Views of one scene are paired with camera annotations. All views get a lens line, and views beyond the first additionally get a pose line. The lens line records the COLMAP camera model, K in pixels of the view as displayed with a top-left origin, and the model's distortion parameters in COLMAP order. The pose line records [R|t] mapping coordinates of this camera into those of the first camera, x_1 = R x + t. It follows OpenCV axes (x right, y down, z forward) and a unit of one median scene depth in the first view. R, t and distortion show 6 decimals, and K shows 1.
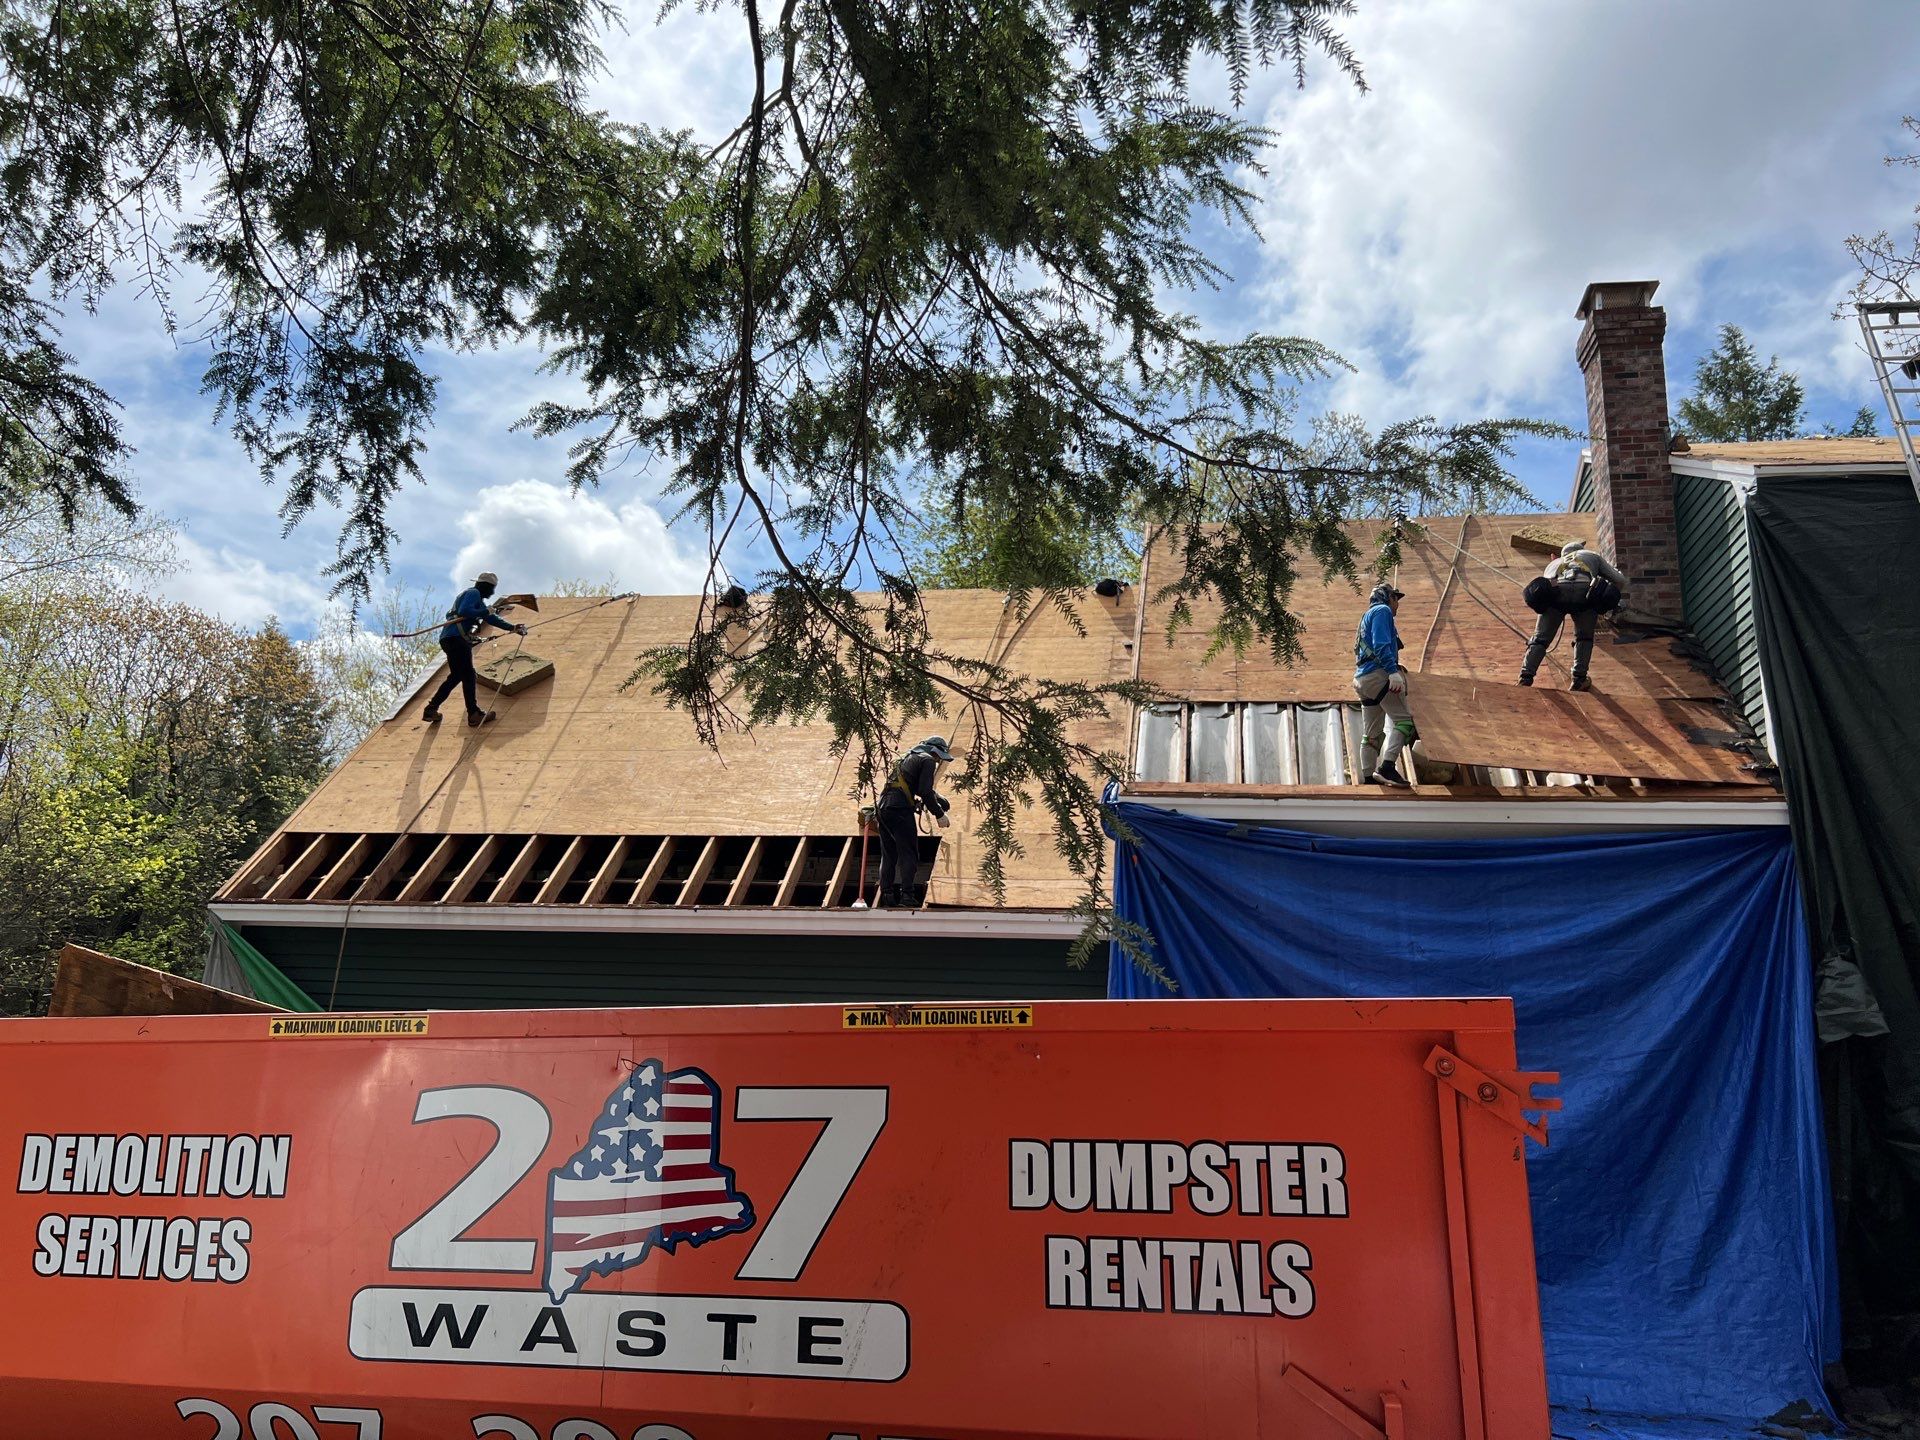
lens RADIAL K [[1436.2, 0, 934.4], [0, 1436.2, 724.6], [0, 0, 1]] dist [0.053746, -0.074392]
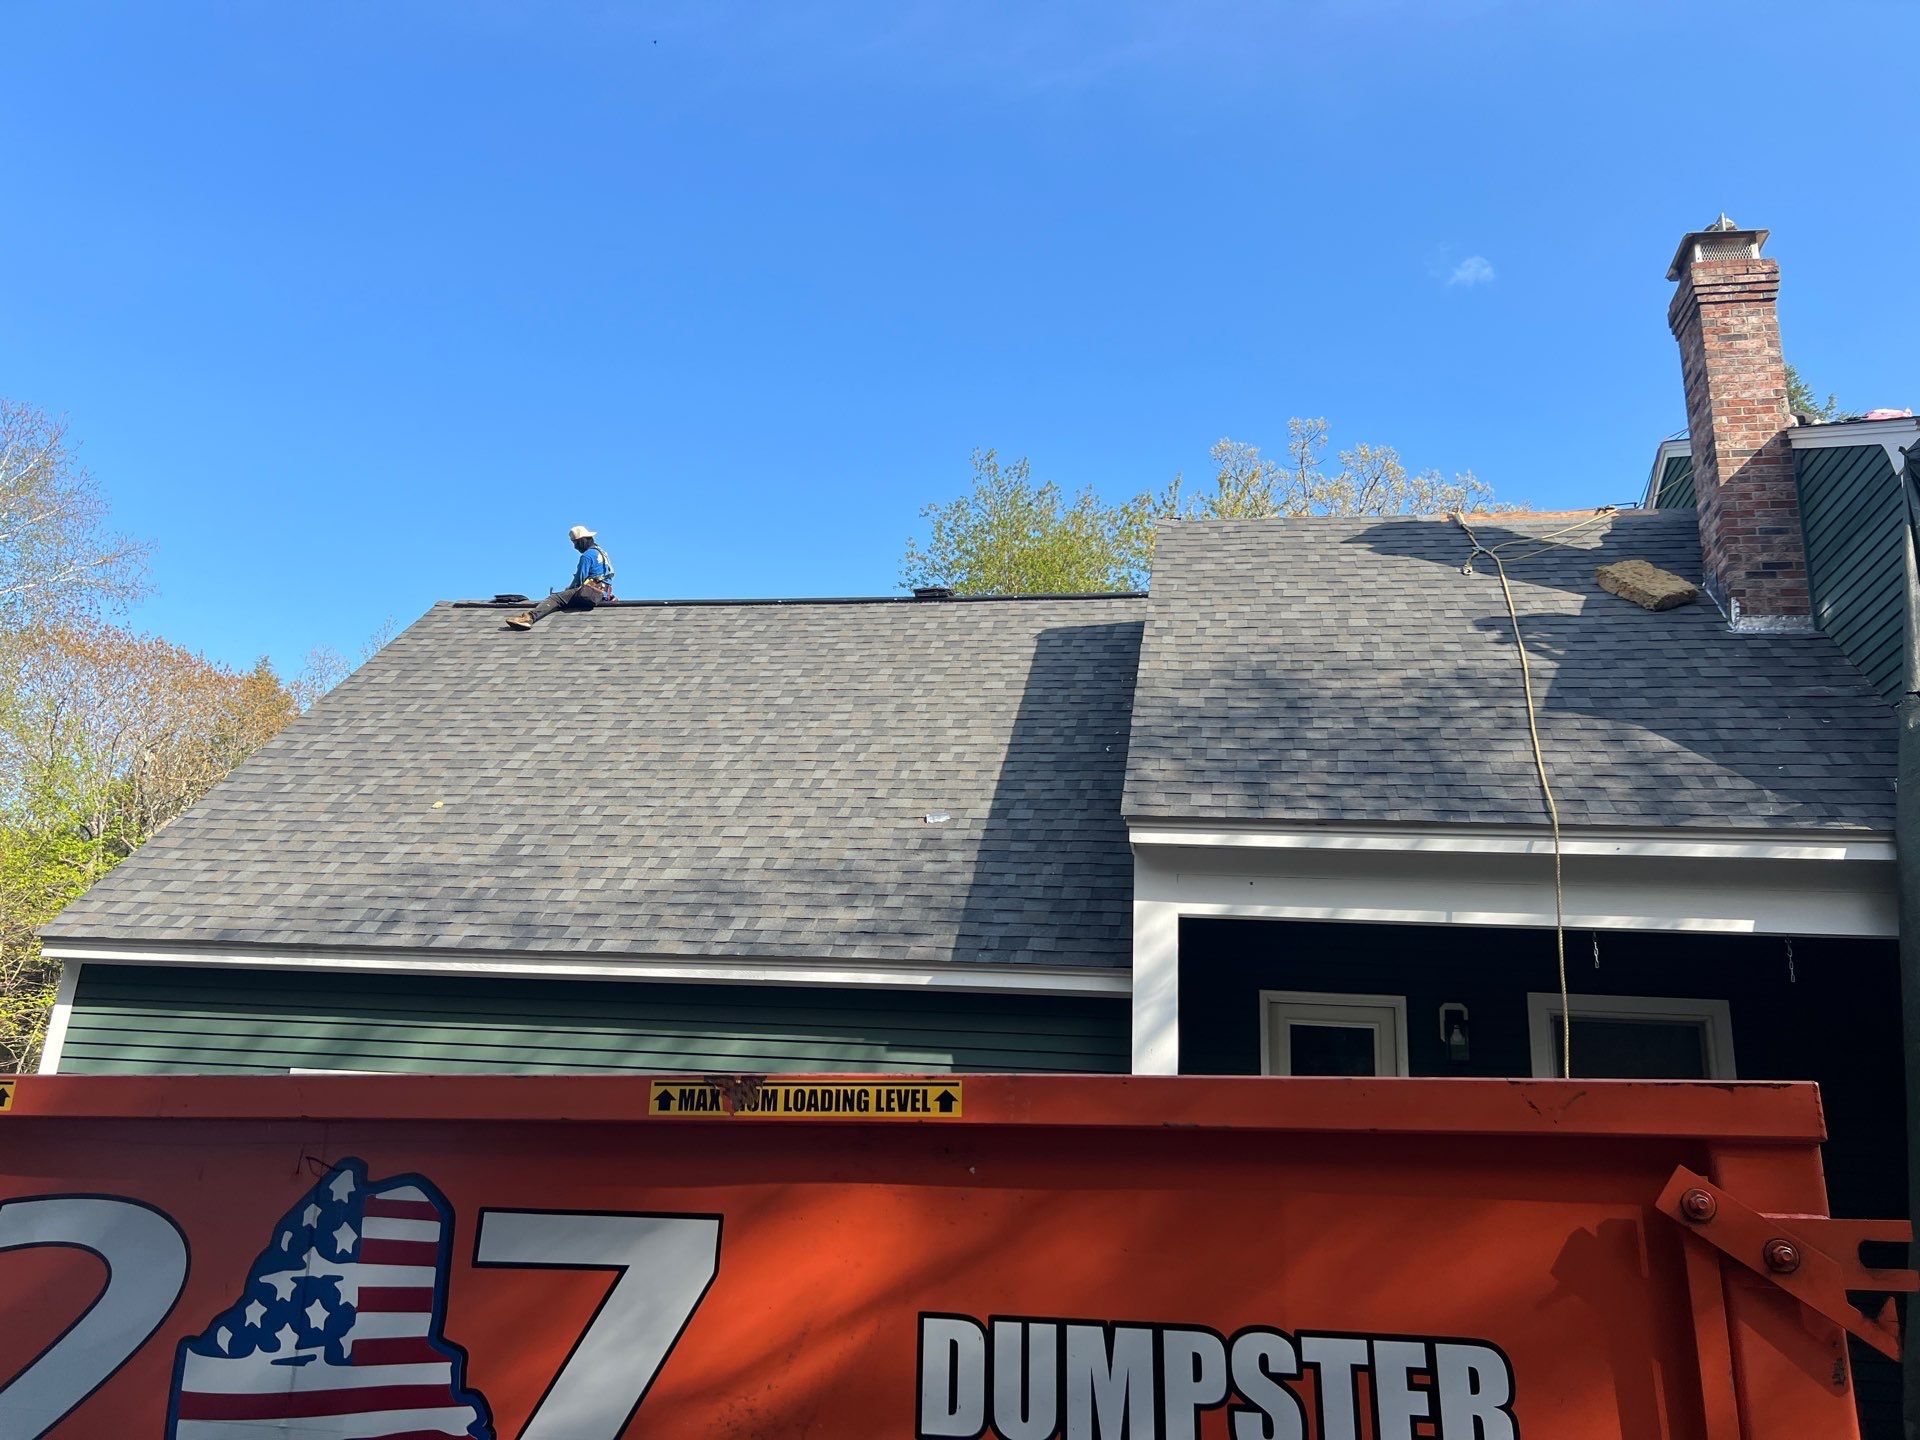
lens RADIAL K [[1449.5, 0, 889.8], [0, 1449.5, 711.7], [0, 0, 1]] dist [0.058938, -0.076873]
pose [[0.999063, 0.006147, -0.042842, 0.062071], [-0.008217, 0.998799, -0.048301, 0.070555], [0.042494, 0.048608, 0.997914, 0.385015]]
